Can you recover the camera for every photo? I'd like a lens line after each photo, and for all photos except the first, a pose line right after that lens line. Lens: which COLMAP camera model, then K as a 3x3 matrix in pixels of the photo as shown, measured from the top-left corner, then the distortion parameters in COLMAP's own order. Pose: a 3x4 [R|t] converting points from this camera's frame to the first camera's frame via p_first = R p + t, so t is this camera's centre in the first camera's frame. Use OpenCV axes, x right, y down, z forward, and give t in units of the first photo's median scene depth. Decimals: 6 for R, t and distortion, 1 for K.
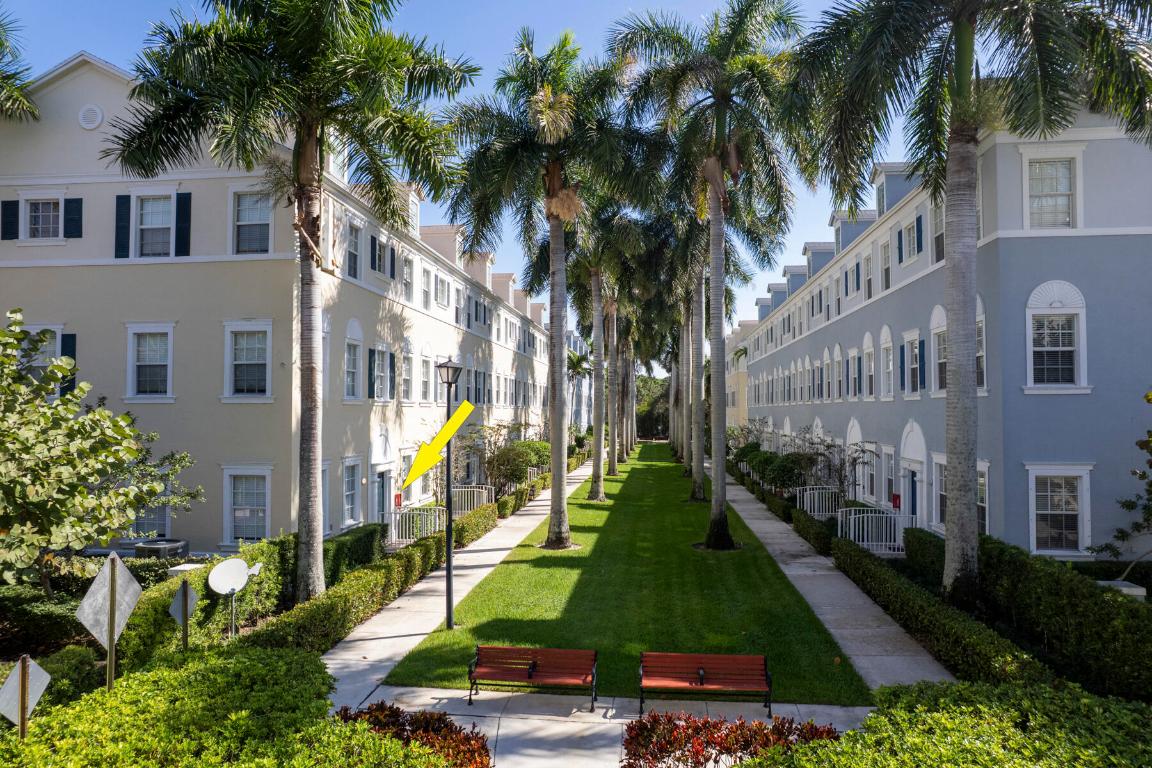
lens RADIAL K [[738.6, 0, 577.2], [0, 738.6, 385.5], [0, 0, 1]] dist [-0.077491, 0.072779]
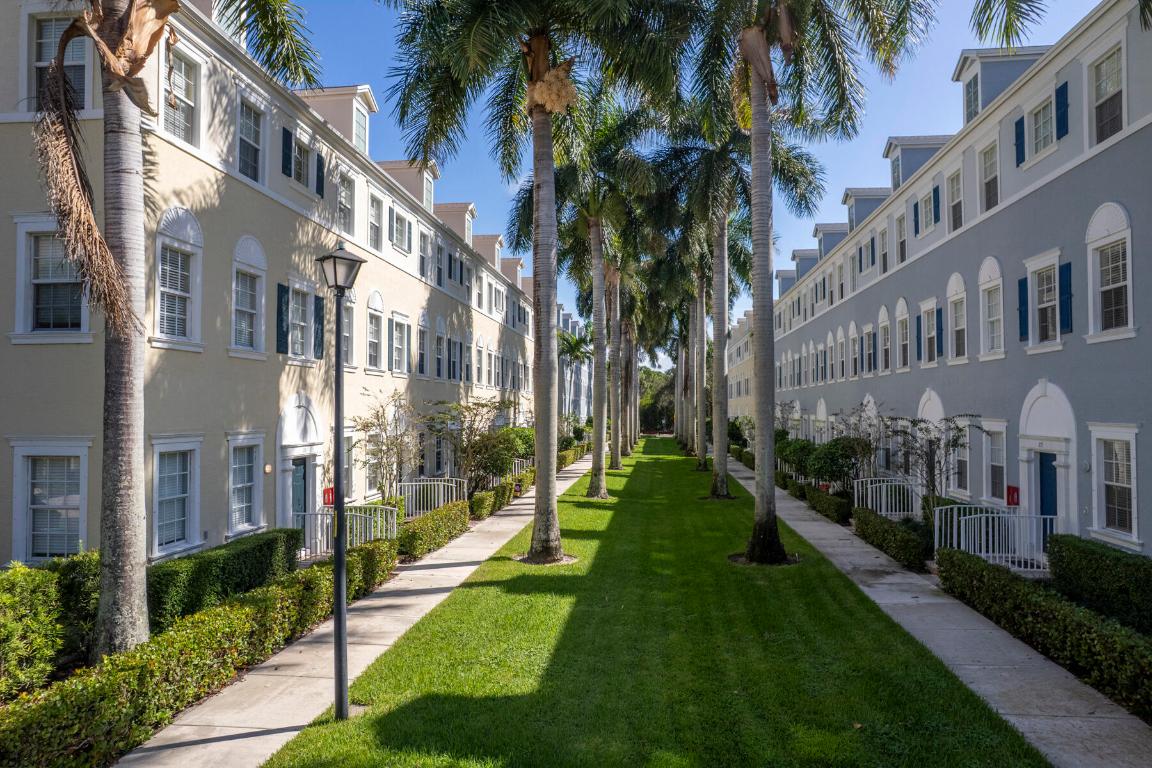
lens RADIAL K [[738.6, 0, 577.2], [0, 738.6, 385.5], [0, 0, 1]] dist [-0.077491, 0.072779]
pose [[0.999998, -0.002099, -0.000173, 0.006407], [0.002099, 0.999997, 0.001059, 0.044547], [0.000171, -0.001059, 0.999999, 0.265084]]
